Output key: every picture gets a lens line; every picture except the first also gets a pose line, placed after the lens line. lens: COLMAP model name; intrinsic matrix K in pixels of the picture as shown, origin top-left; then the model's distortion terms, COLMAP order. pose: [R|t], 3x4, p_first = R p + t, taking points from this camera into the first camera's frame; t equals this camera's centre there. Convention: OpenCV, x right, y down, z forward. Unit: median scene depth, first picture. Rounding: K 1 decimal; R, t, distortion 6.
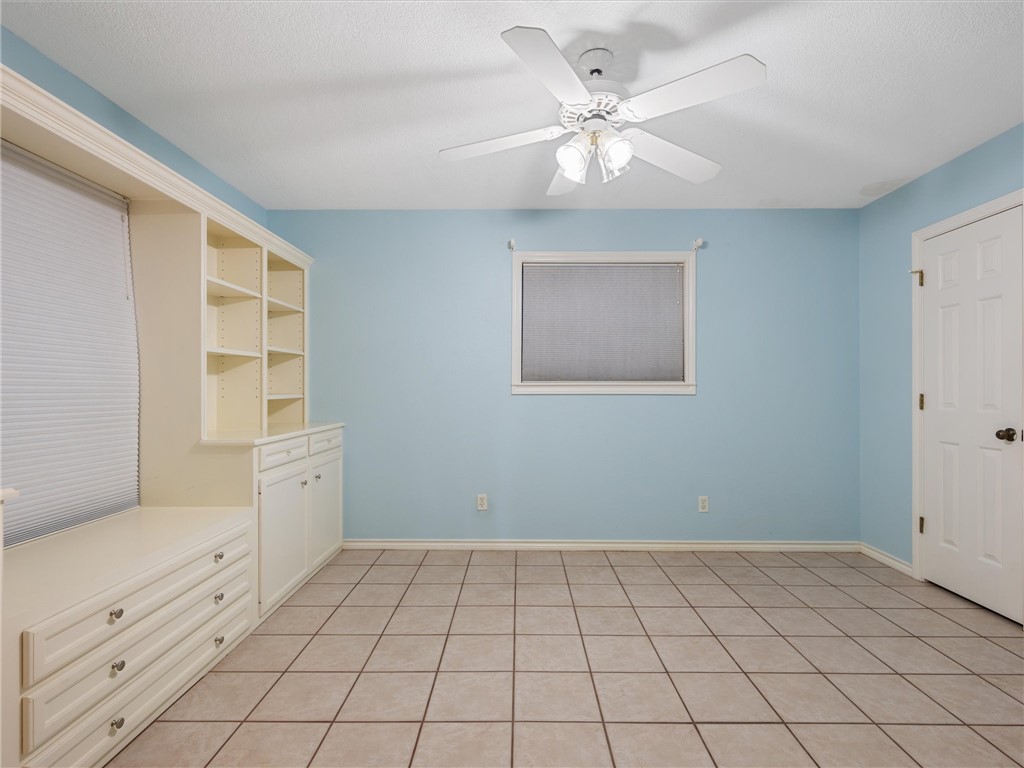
lens RADIAL K [[461.4, 0, 516.1], [0, 461.4, 390.3], [0, 0, 1]] dist [0.000799, -0.000219]
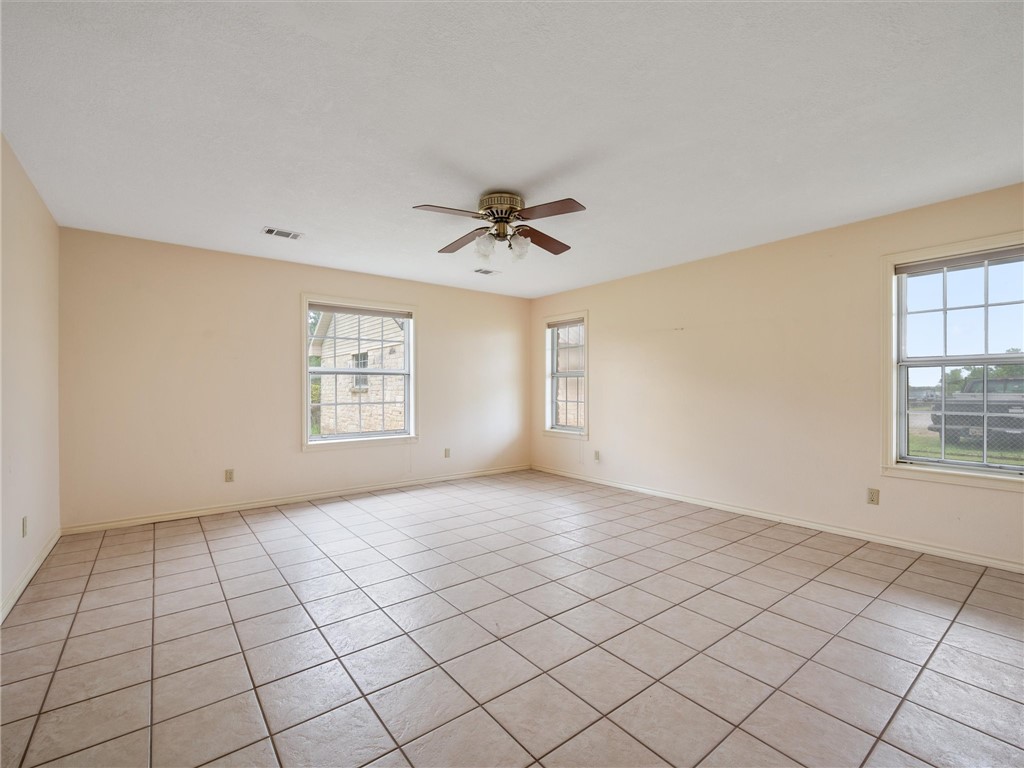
lens RADIAL K [[461.4, 0, 516.1], [0, 461.4, 390.3], [0, 0, 1]] dist [0.000799, -0.000219]
pose [[0.786271, -0.004187, 0.617868, -0.001492], [0.002061, 0.999989, 0.004153, -0.001471], [-0.617879, -0.001991, 0.786271, -0.475538]]
